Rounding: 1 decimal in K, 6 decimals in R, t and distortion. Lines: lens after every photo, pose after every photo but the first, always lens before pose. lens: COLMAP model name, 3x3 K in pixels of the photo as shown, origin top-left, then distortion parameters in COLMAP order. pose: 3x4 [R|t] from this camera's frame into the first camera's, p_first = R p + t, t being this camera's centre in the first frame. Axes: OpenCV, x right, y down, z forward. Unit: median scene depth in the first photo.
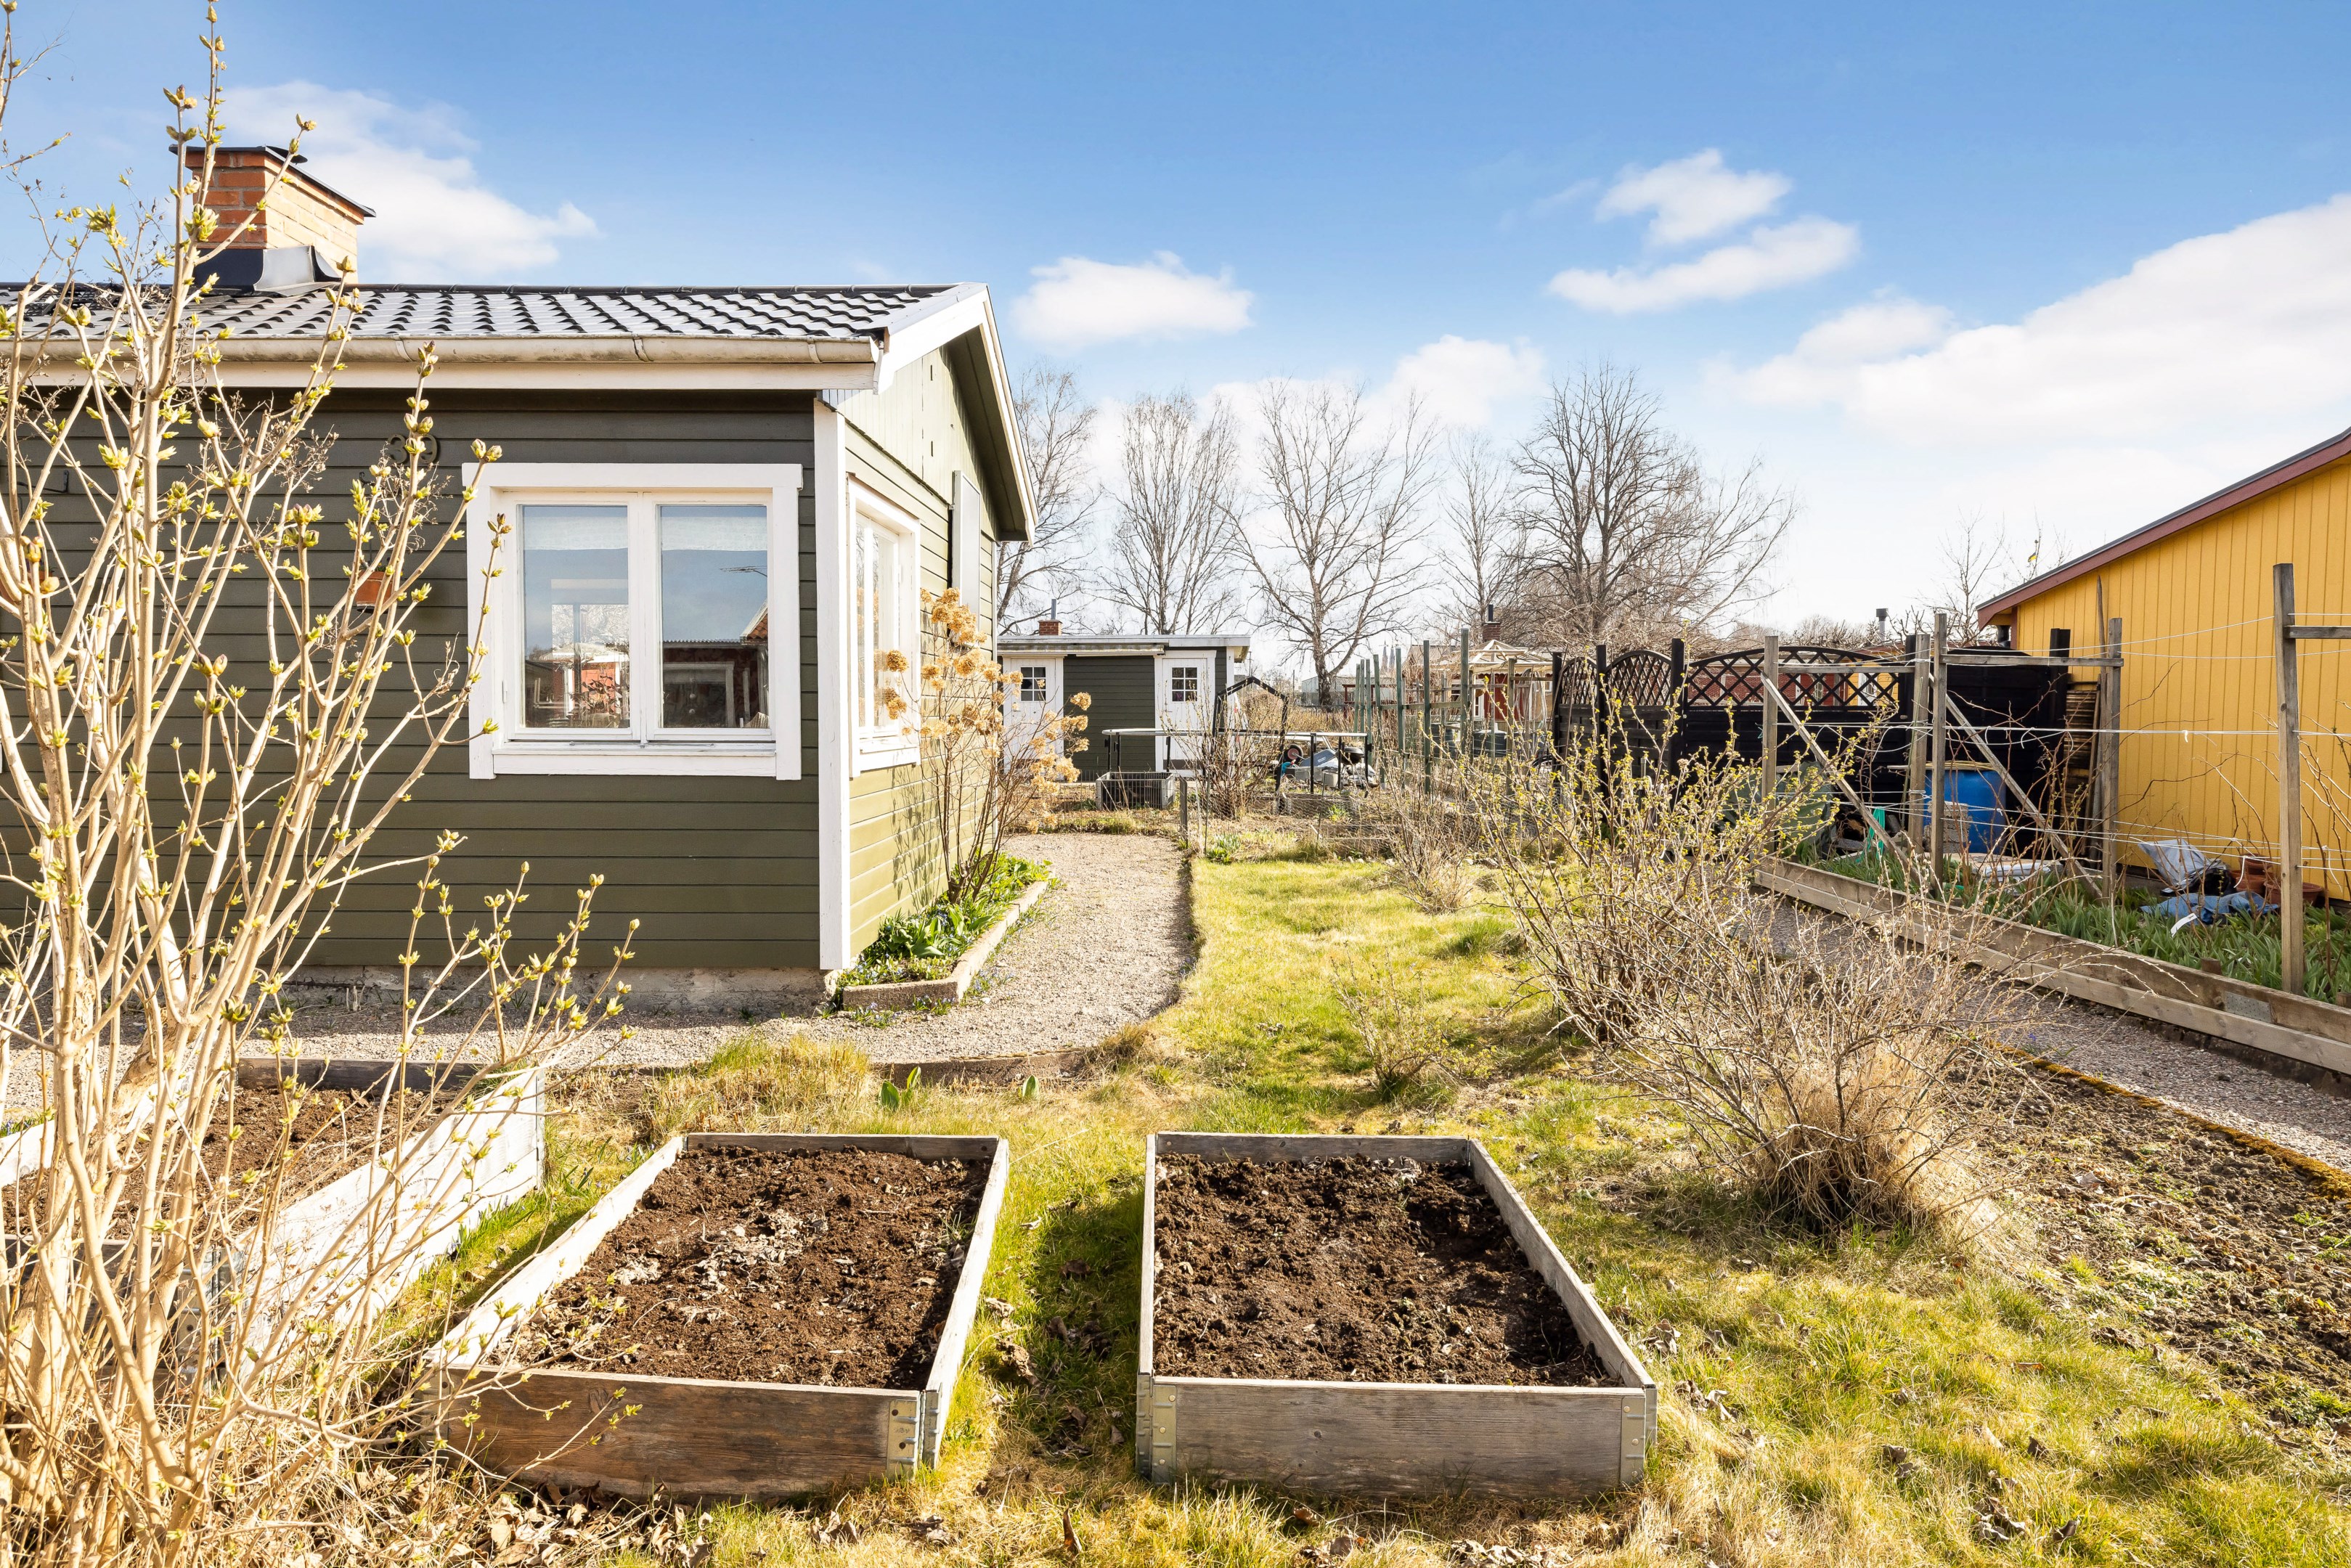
lens RADIAL K [[1340.2, 0, 1174.3], [0, 1340.2, 787.3], [0, 0, 1]] dist [0.006495, 0.000174]
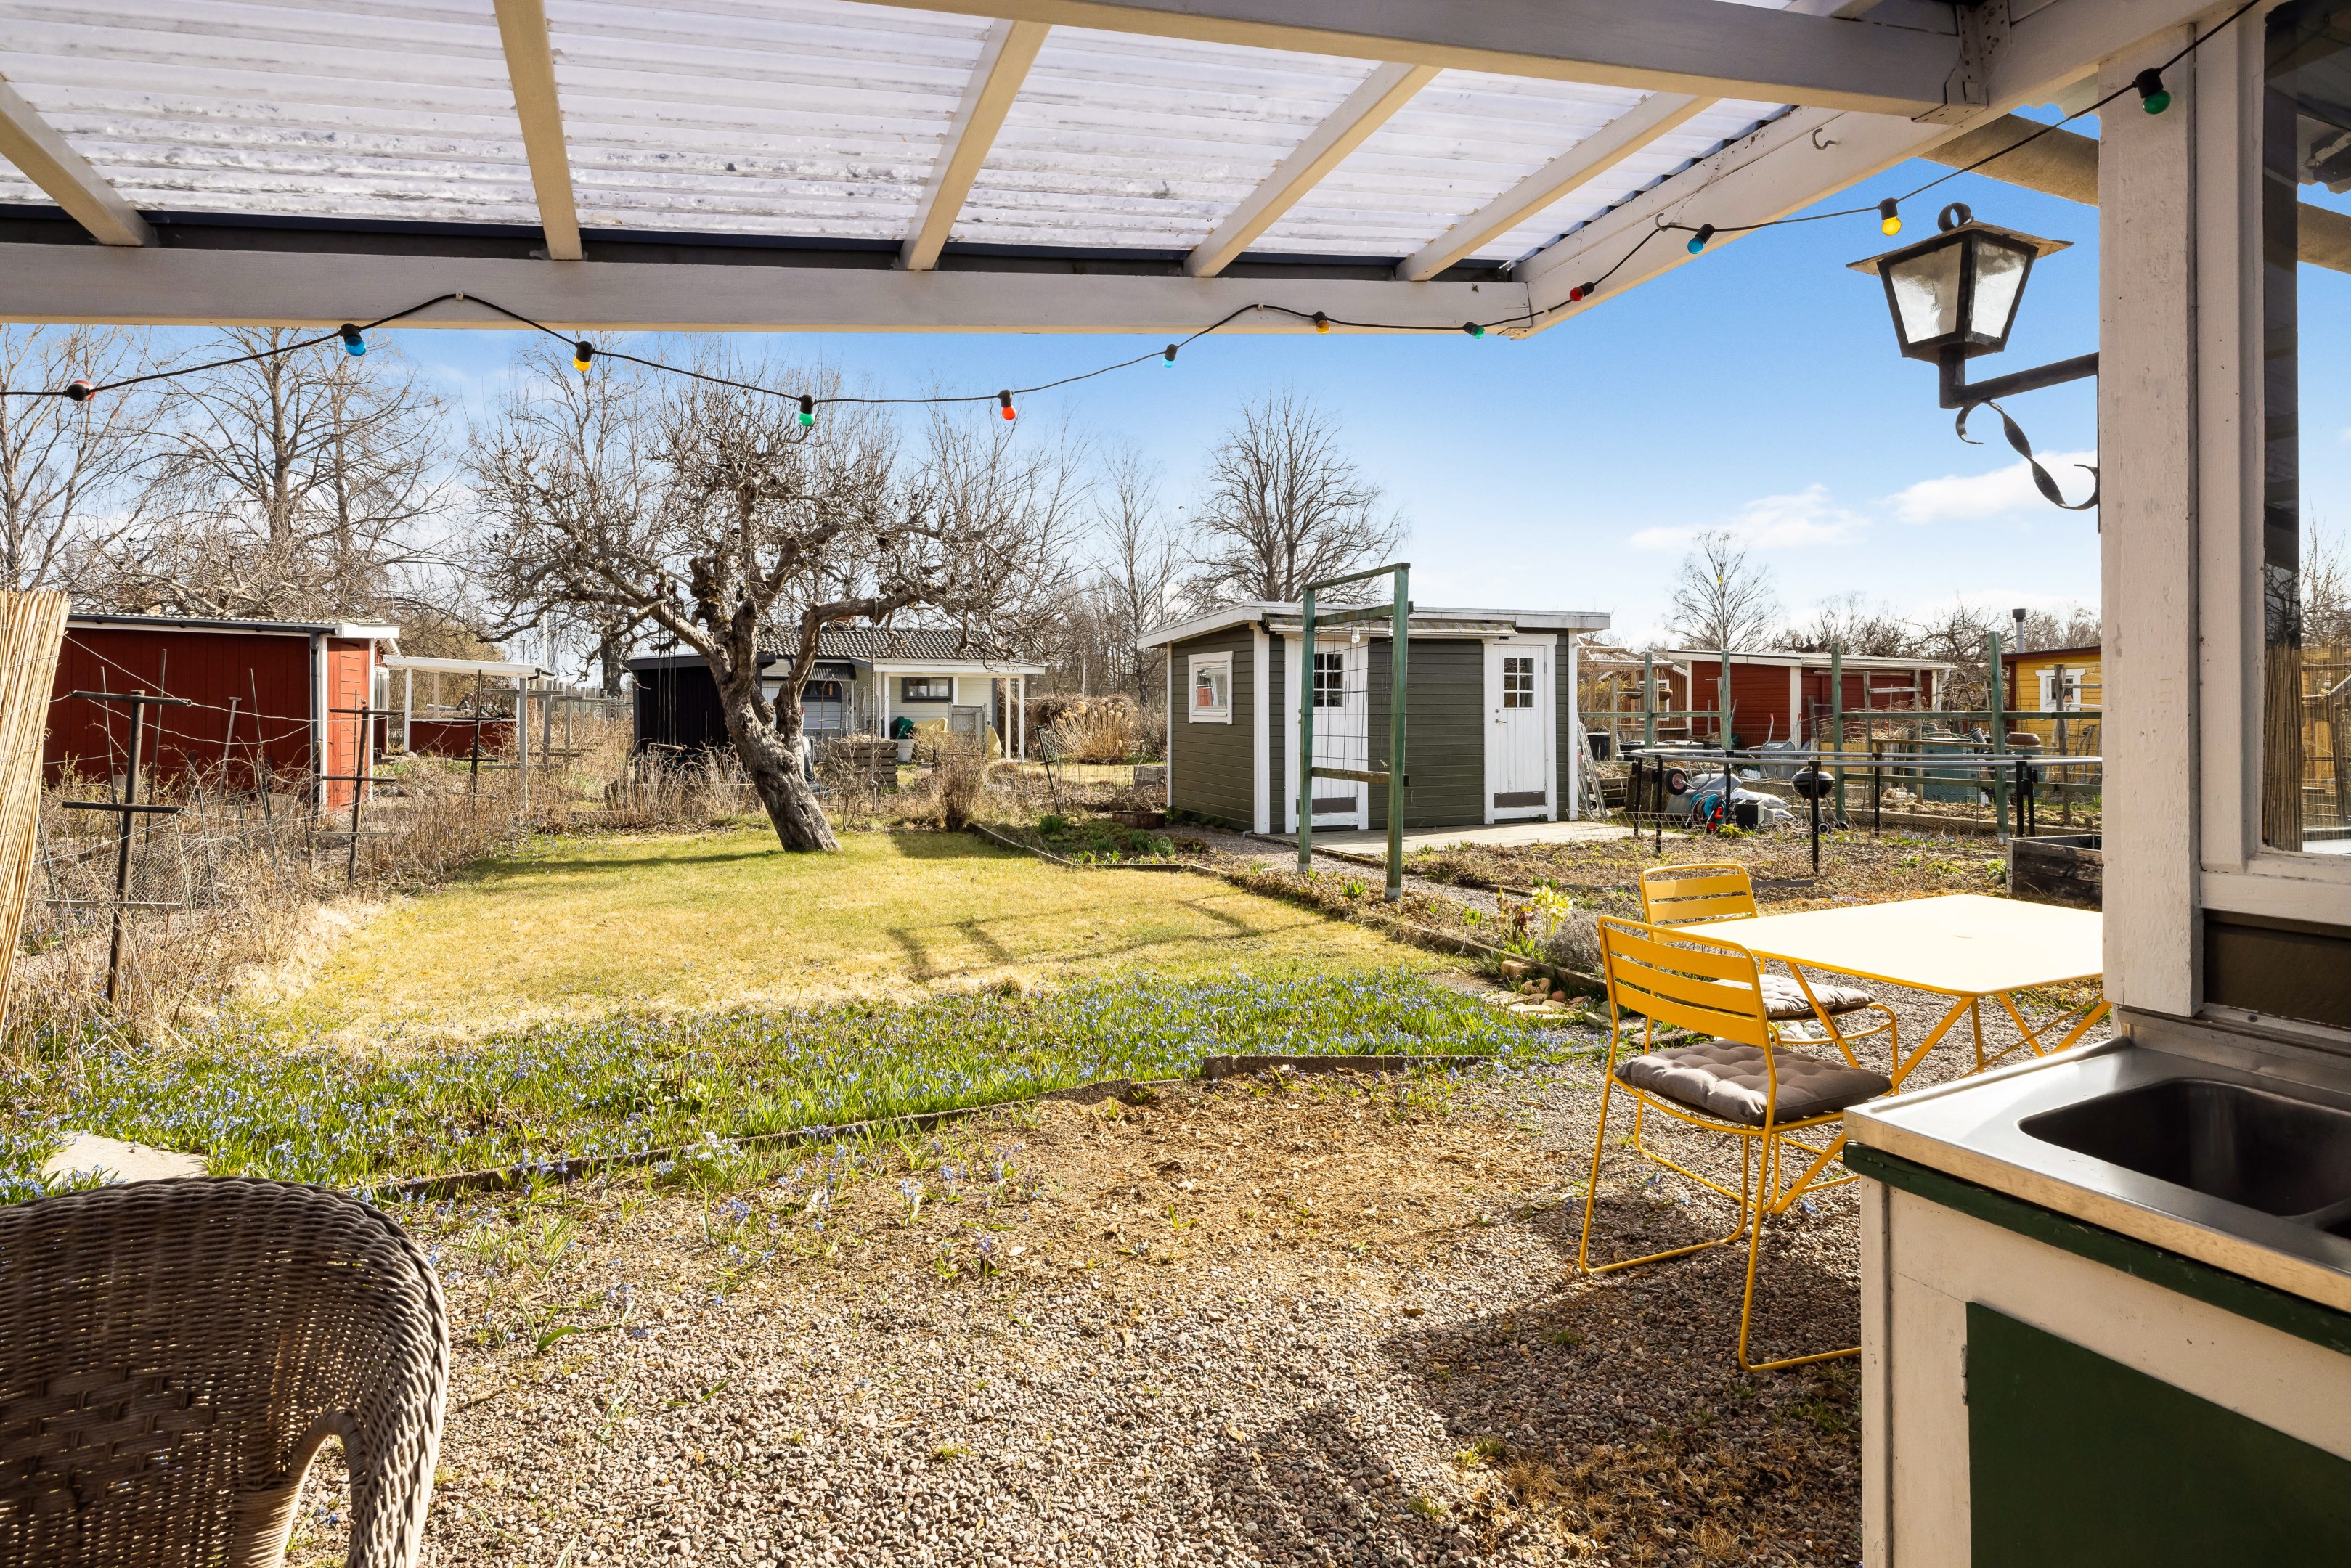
lens RADIAL K [[1238.8, 0, 1169.7], [0, 1238.8, 717.6], [0, 0, 1]] dist [0.018092, 0.000014]
pose [[0.918651, -0.002605, 0.395062, -0.145686], [0.024204, 0.998471, -0.049697, -0.011296], [-0.394329, 0.055216, 0.917309, 0.174324]]
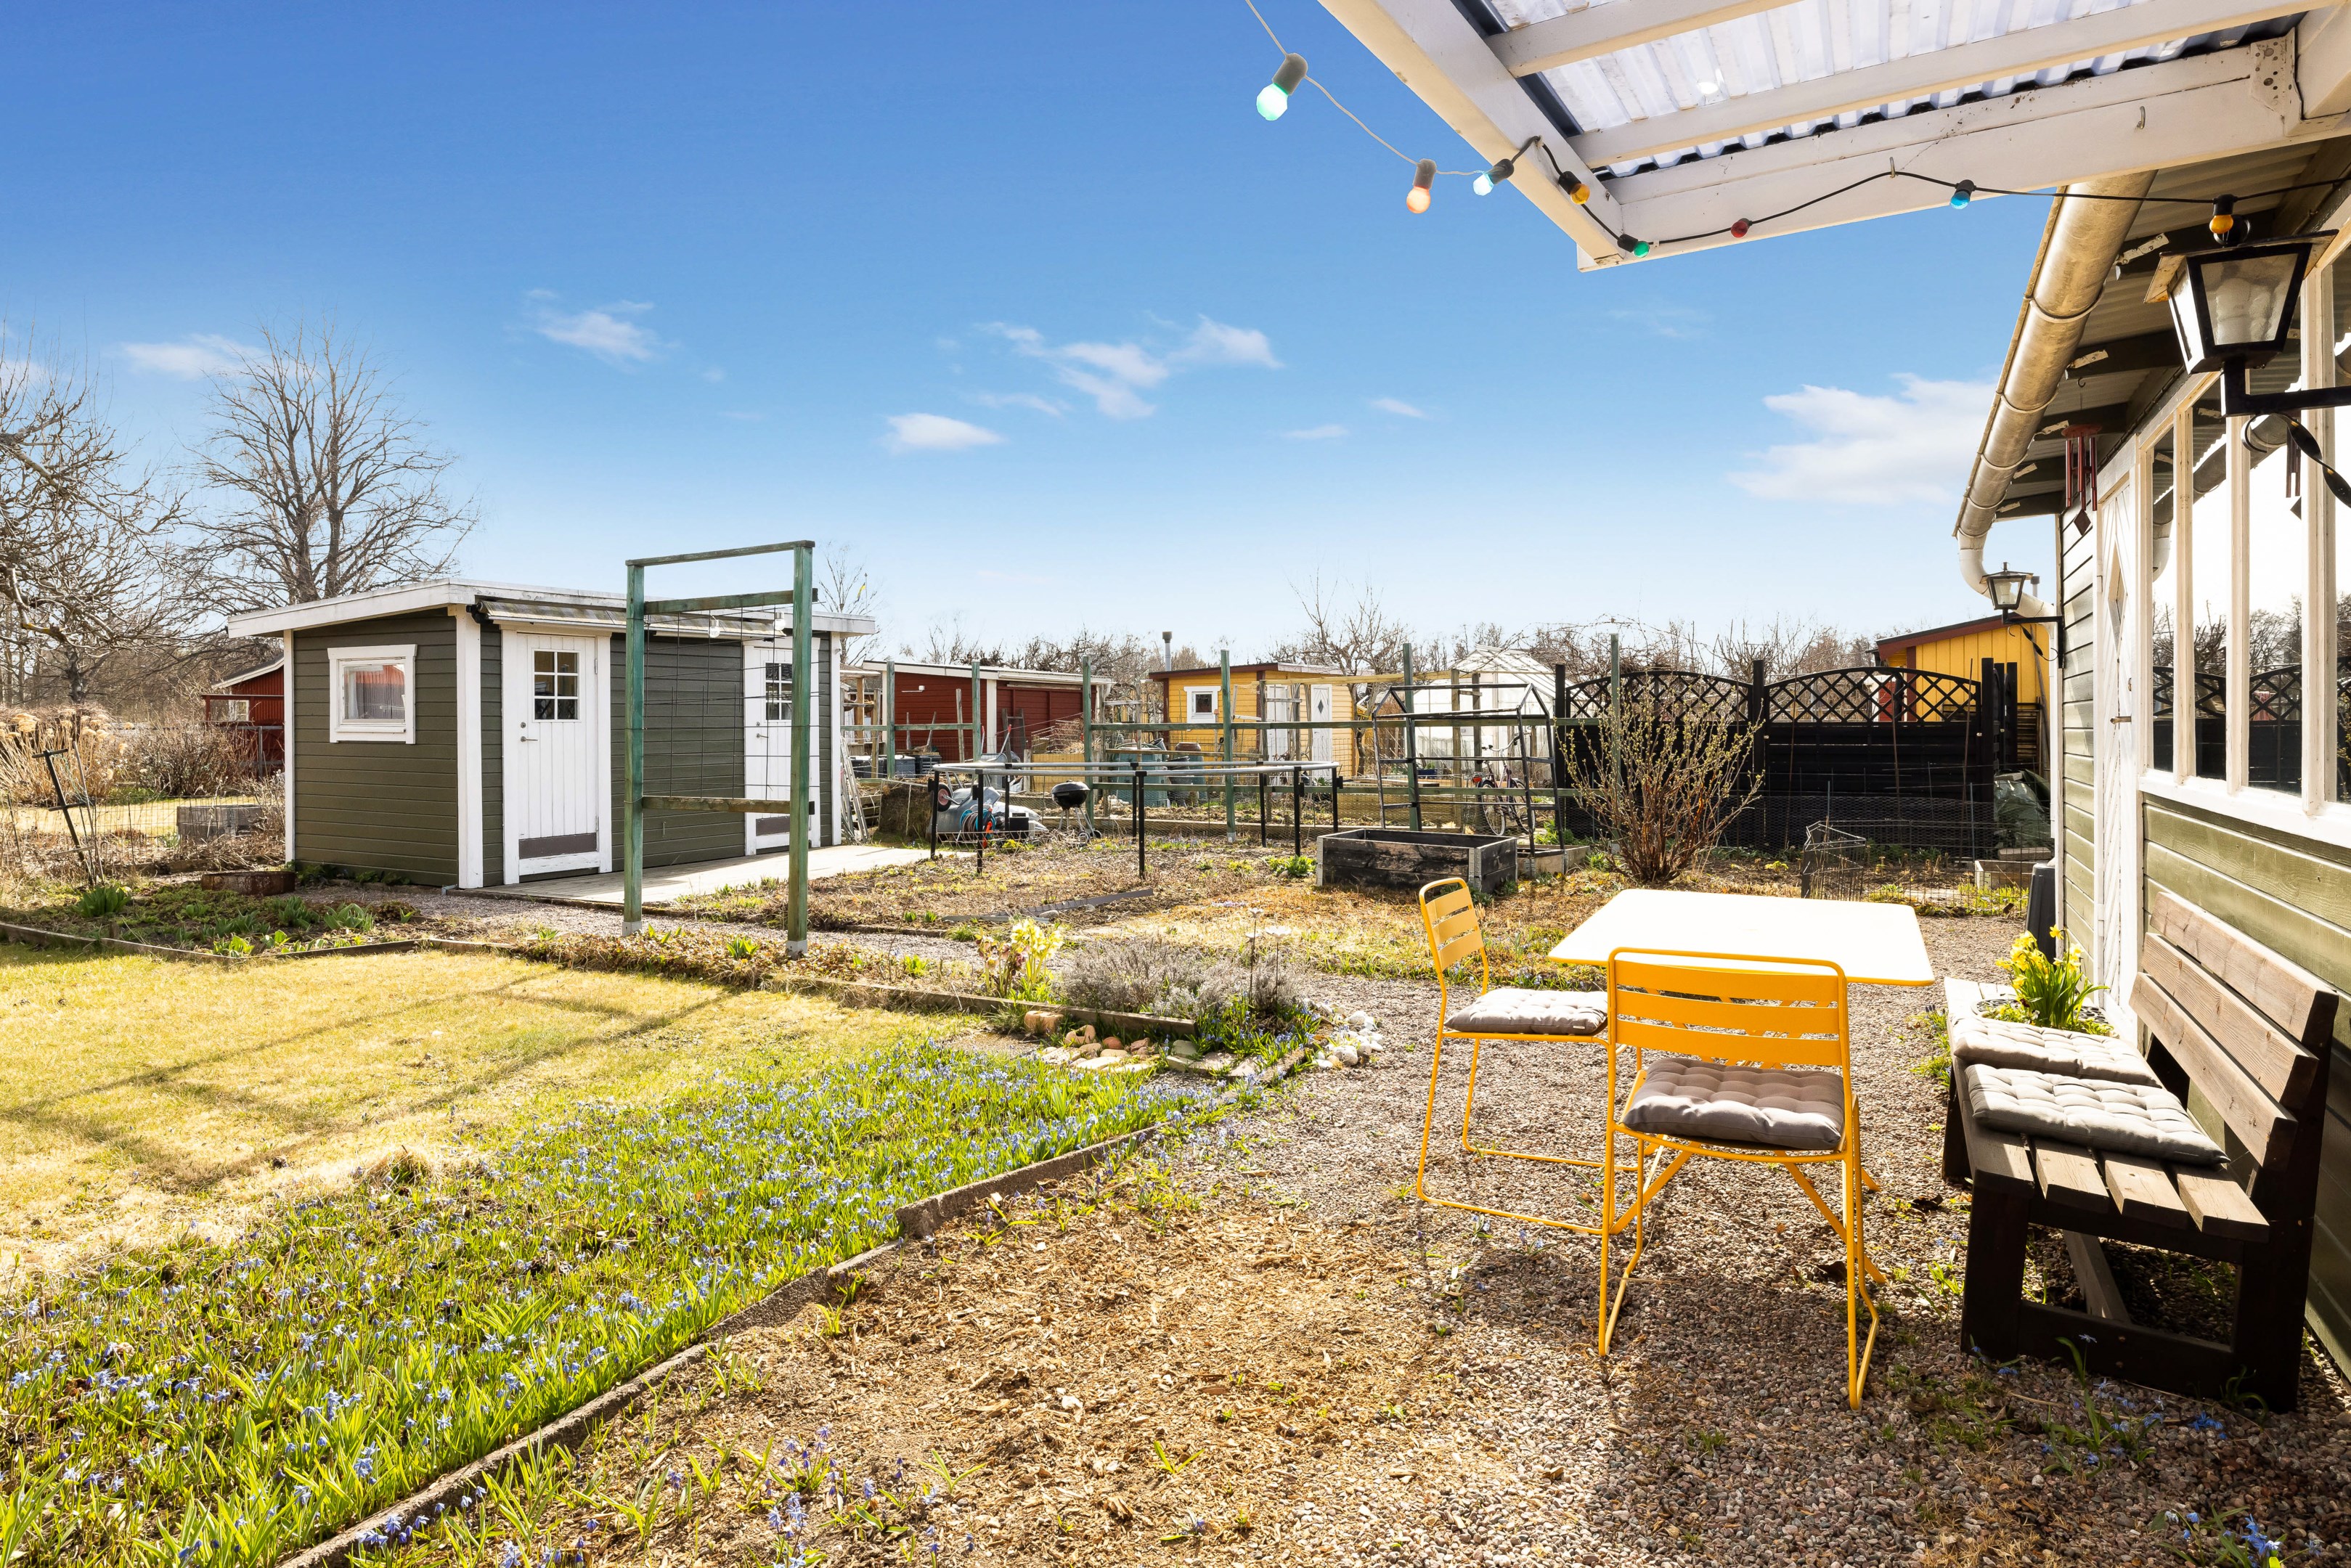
lens RADIAL K [[1340.2, 0, 1170.9], [0, 1340.2, 729.3], [0, 0, 1]] dist [0.006495, 0.000174]
pose [[0.468100, -0.007179, 0.883646, -0.157800], [0.058781, 0.998005, -0.023030, -0.012749], [-0.881718, 0.062722, 0.467588, 0.201790]]
